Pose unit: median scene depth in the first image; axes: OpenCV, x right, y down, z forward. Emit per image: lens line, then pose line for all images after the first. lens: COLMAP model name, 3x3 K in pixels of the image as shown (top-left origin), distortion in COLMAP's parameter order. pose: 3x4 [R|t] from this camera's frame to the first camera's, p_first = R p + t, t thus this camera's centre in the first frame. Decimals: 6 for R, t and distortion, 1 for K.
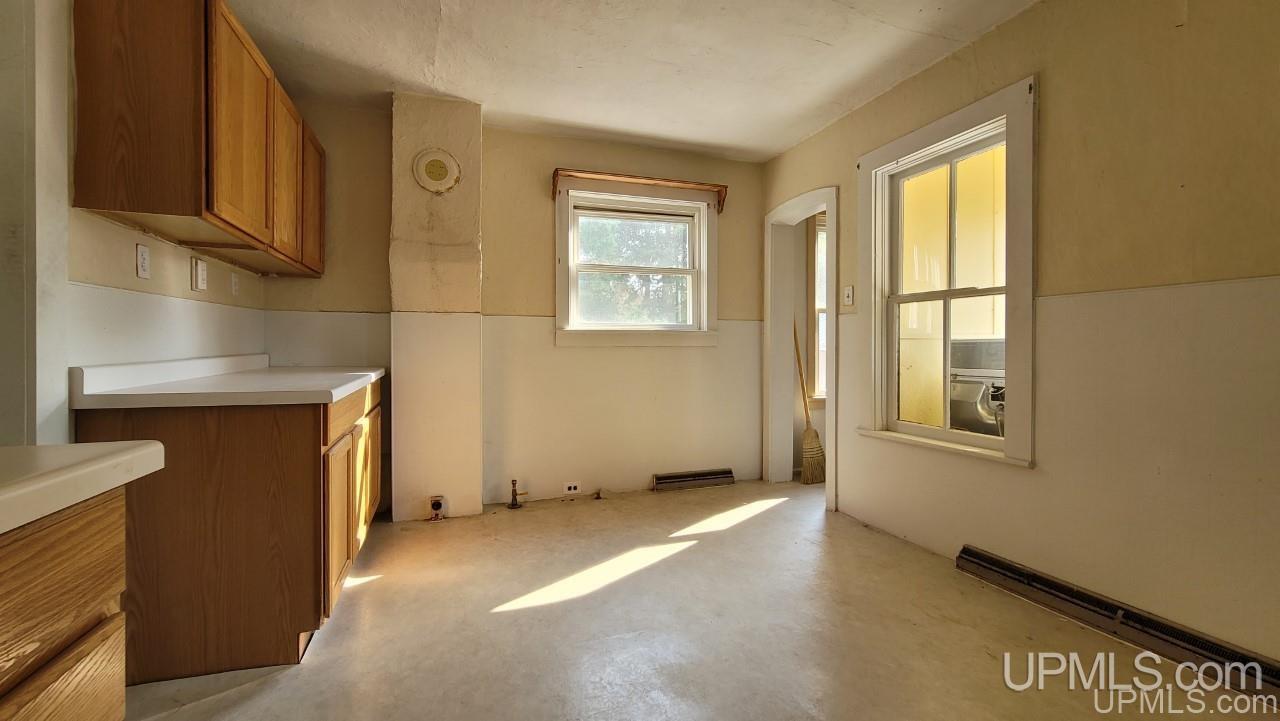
lens RADIAL K [[526.0, 0, 633.5], [0, 526.0, 347.1], [0, 0, 1]] dist [-0.004953, 0.002181]
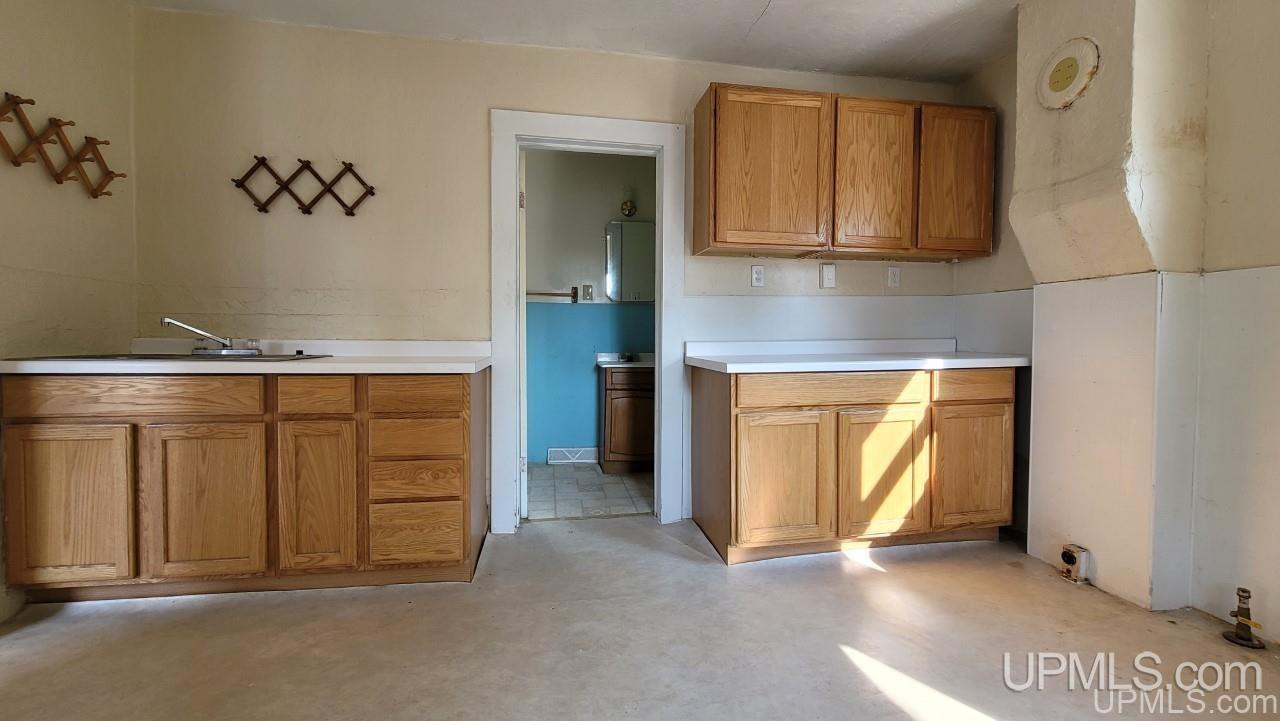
lens RADIAL K [[526.0, 0, 642.0], [0, 526.0, 348.0], [0, 0, 1]] dist [-0.004953, 0.002181]
pose [[-0.156021, 0.018905, -0.987573, 0.402736], [-0.003811, 0.999798, 0.019741, 0.012996], [0.987746, 0.006844, -0.155918, 0.558559]]
